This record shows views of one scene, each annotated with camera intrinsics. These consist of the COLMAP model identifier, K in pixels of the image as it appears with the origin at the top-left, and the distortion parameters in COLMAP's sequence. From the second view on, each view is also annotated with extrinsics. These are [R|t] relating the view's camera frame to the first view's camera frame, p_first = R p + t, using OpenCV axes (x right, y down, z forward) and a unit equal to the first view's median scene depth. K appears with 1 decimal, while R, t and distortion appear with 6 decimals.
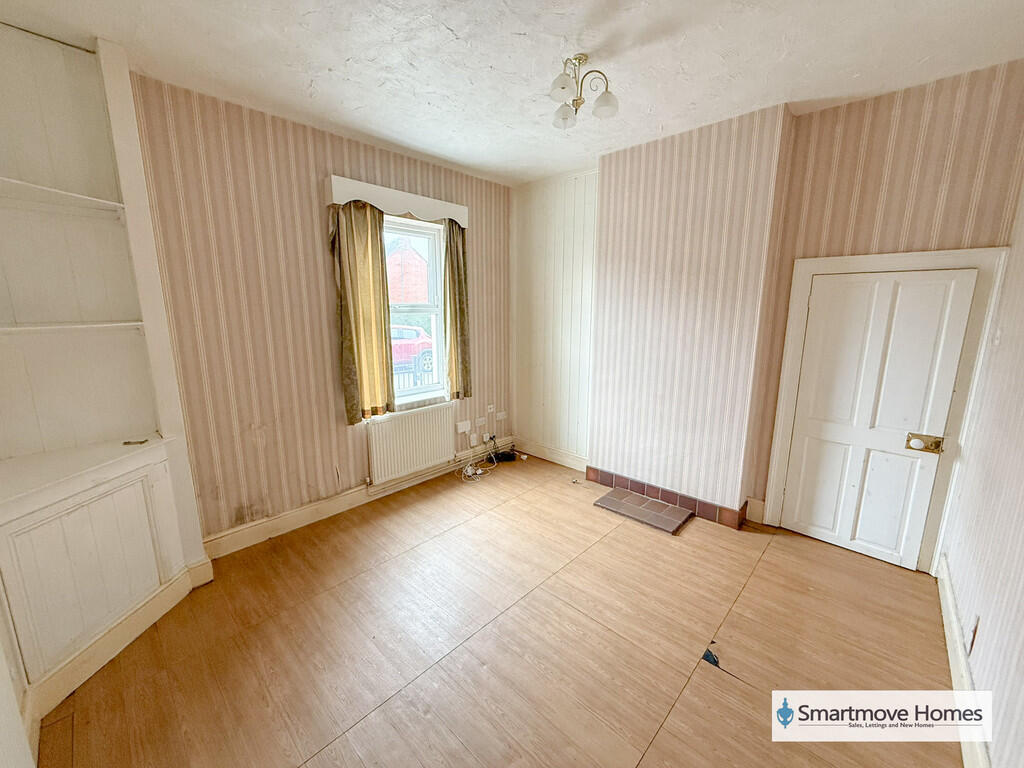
lens RADIAL K [[405.0, 0, 509.4], [0, 405.0, 381.4], [0, 0, 1]] dist [-0.000622, -0.000008]
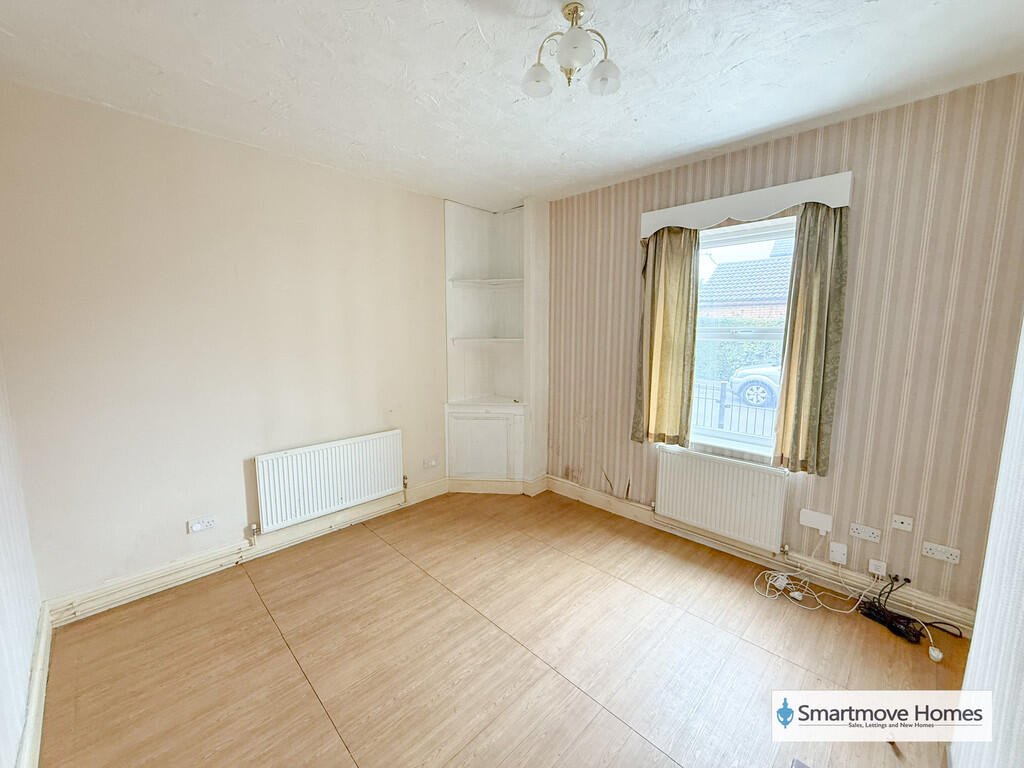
lens RADIAL K [[405.0, 0, 509.7], [0, 405.0, 383.0], [0, 0, 1]] dist [-0.000622, -0.000008]
pose [[-0.016626, 0.133001, -0.990976, 0.600906], [-0.182242, 0.974108, 0.133795, -0.115126], [0.983113, 0.182822, 0.008043, 0.592262]]
